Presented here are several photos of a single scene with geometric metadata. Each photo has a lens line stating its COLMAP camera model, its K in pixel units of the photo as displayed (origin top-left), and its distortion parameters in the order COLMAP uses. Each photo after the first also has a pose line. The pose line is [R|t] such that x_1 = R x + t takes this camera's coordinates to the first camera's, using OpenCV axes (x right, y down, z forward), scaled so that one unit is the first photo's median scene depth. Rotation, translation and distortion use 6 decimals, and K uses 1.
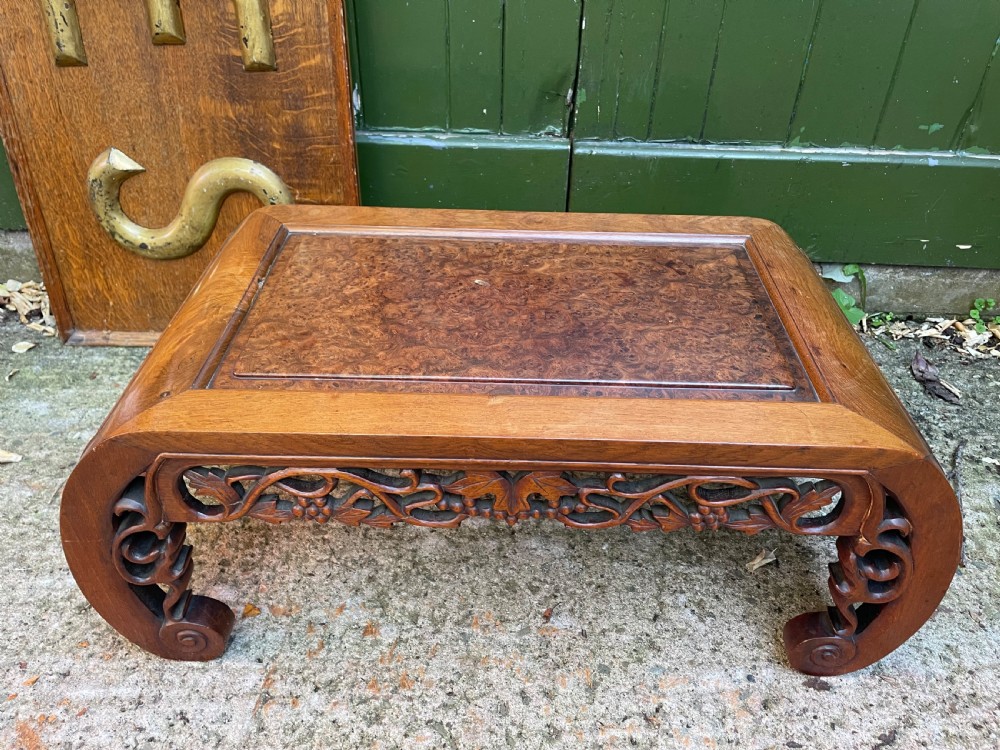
lens RADIAL K [[772.5, 0, 507.8], [0, 772.5, 364.2], [0, 0, 1]] dist [0.077556, -0.114431]
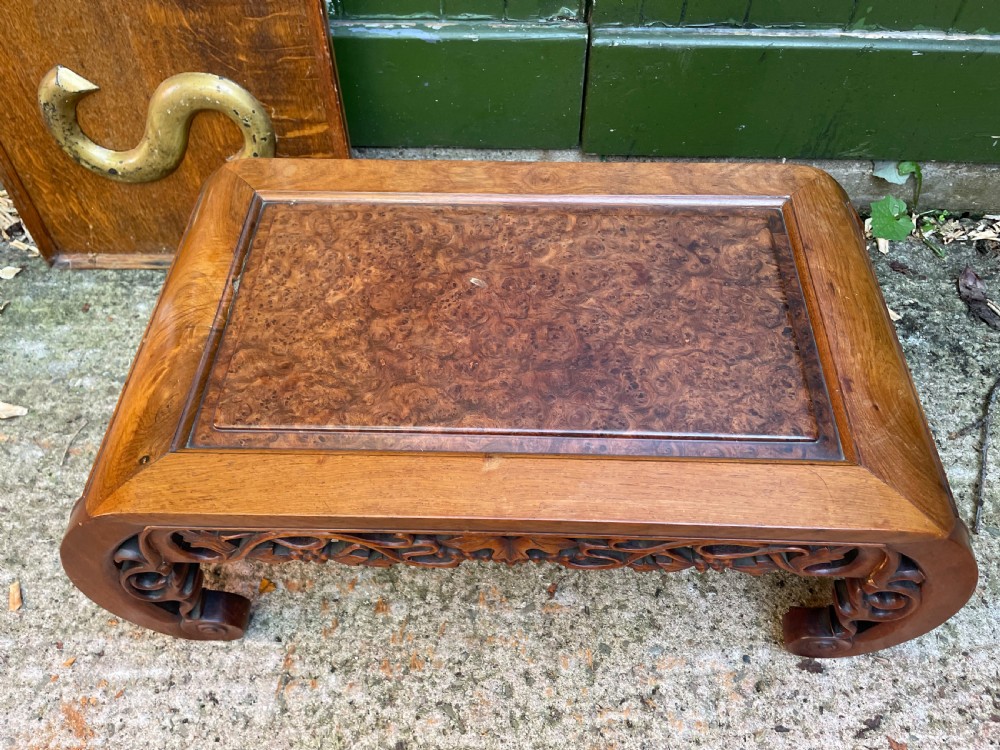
lens RADIAL K [[772.5, 0, 500.2], [0, 772.5, 378.0], [0, 0, 1]] dist [0.077556, -0.114431]
pose [[0.999082, -0.004824, -0.042562, 0.026772], [0.017715, 0.951216, 0.308018, -0.253170], [0.038999, -0.308489, 0.950428, 0.104312]]
